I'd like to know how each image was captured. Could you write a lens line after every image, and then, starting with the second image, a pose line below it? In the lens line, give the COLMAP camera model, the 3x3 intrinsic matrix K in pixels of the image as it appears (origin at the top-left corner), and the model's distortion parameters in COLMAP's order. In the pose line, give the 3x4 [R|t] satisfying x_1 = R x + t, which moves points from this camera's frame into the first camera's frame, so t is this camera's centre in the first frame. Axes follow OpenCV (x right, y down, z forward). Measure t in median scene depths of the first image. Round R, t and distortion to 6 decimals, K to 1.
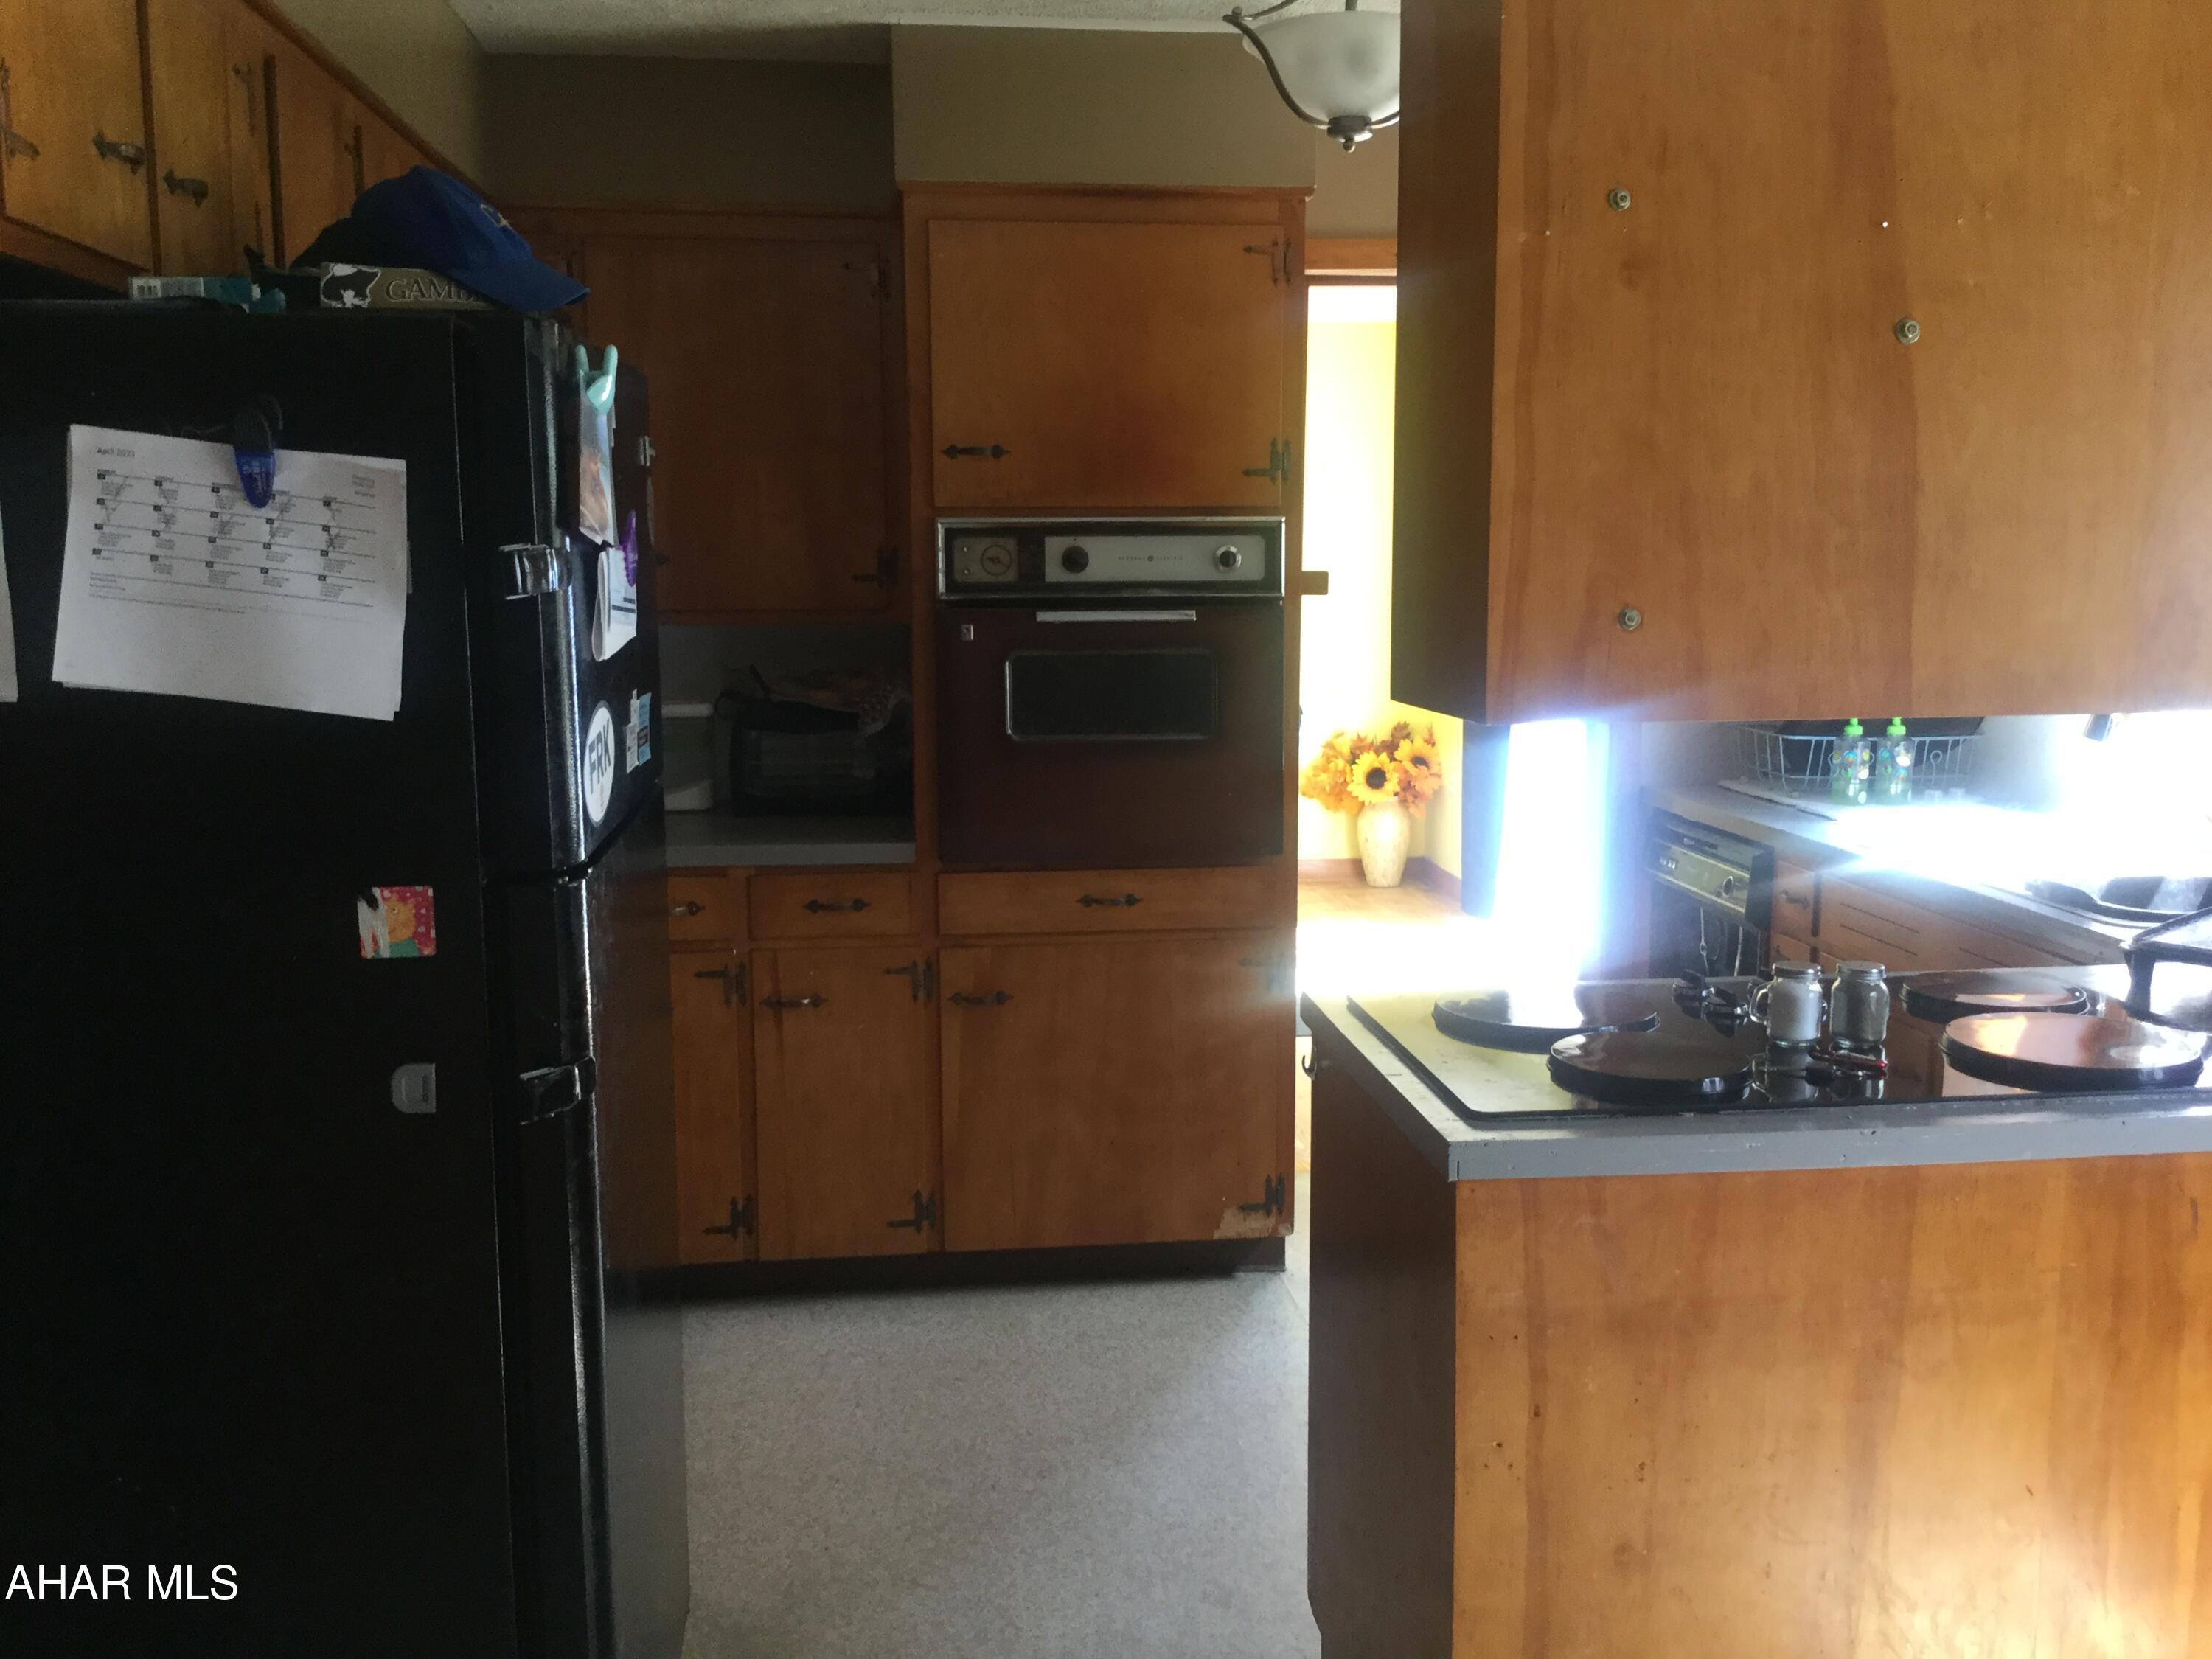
lens RADIAL K [[1957.0, 0, 1104.5], [0, 1957.0, 827.0], [0, 0, 1]] dist [0.089574, -0.172963]
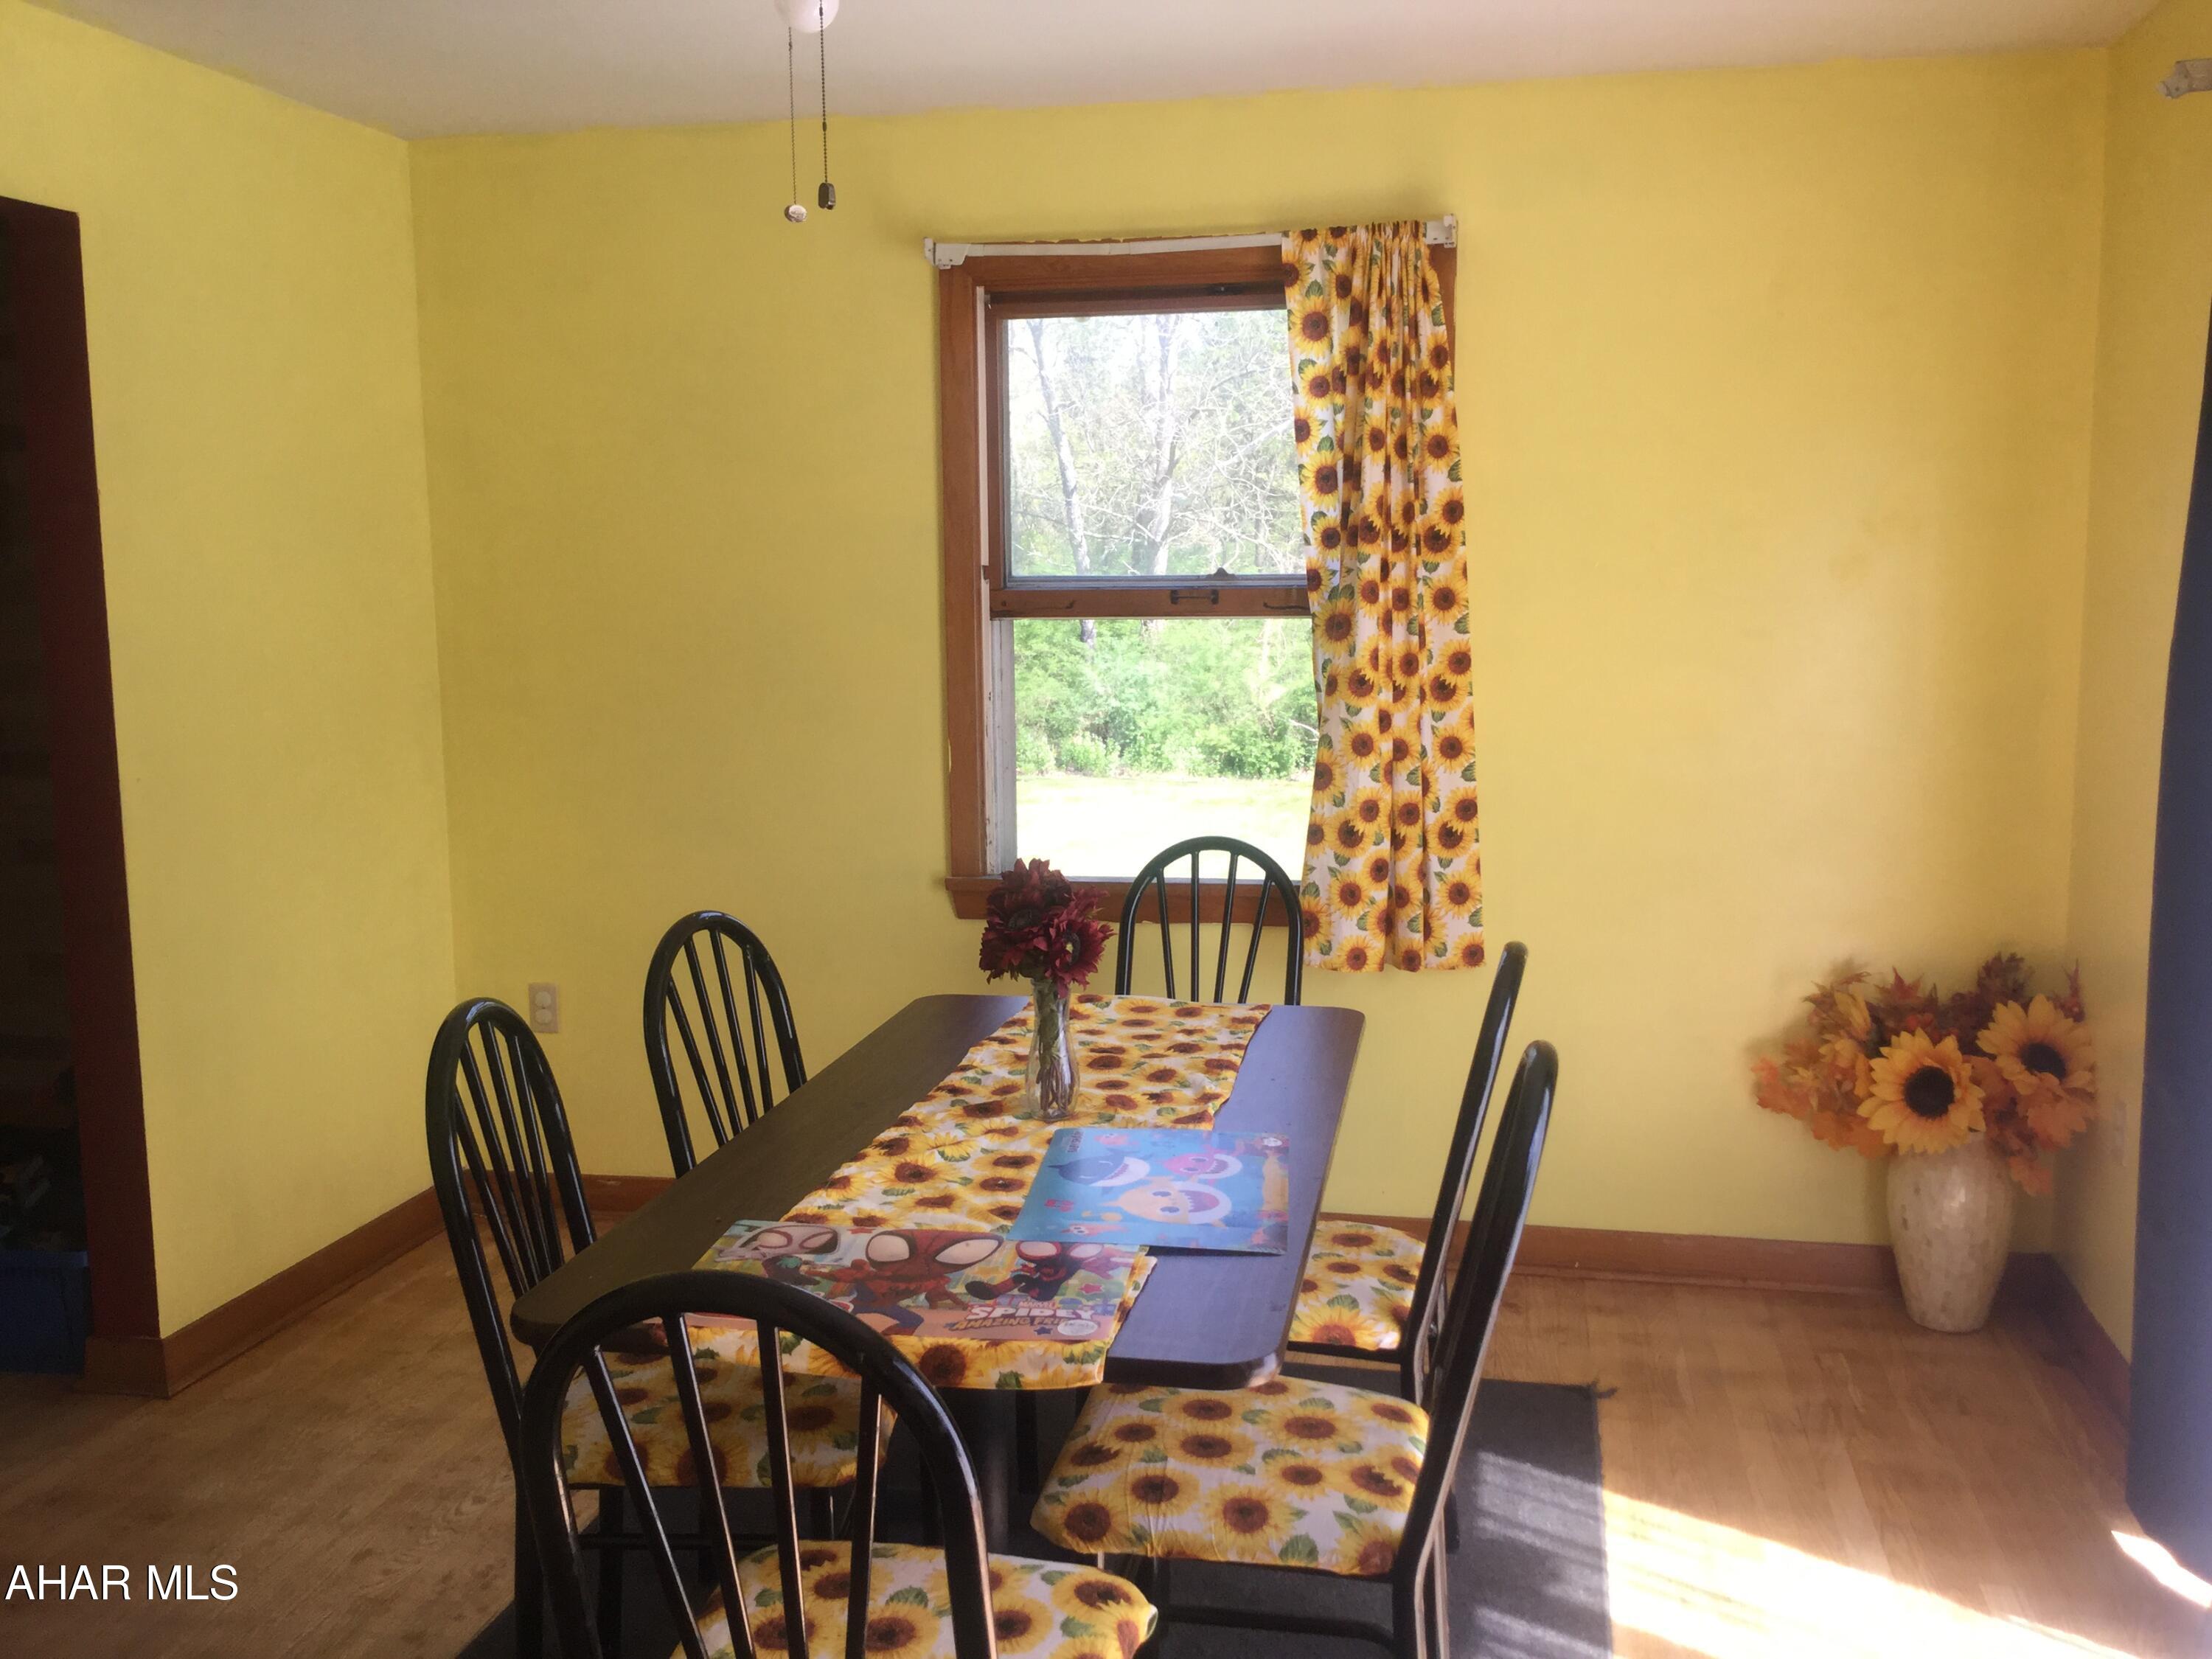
lens RADIAL K [[1957.0, 0, 1108.3], [0, 1957.0, 829.9], [0, 0, 1]] dist [0.089574, -0.172963]
pose [[0.946792, 0.031275, -0.320324, 0.104618], [-0.029357, 0.999510, 0.010815, -0.082339], [0.320506, -0.000836, 0.947246, 0.524776]]
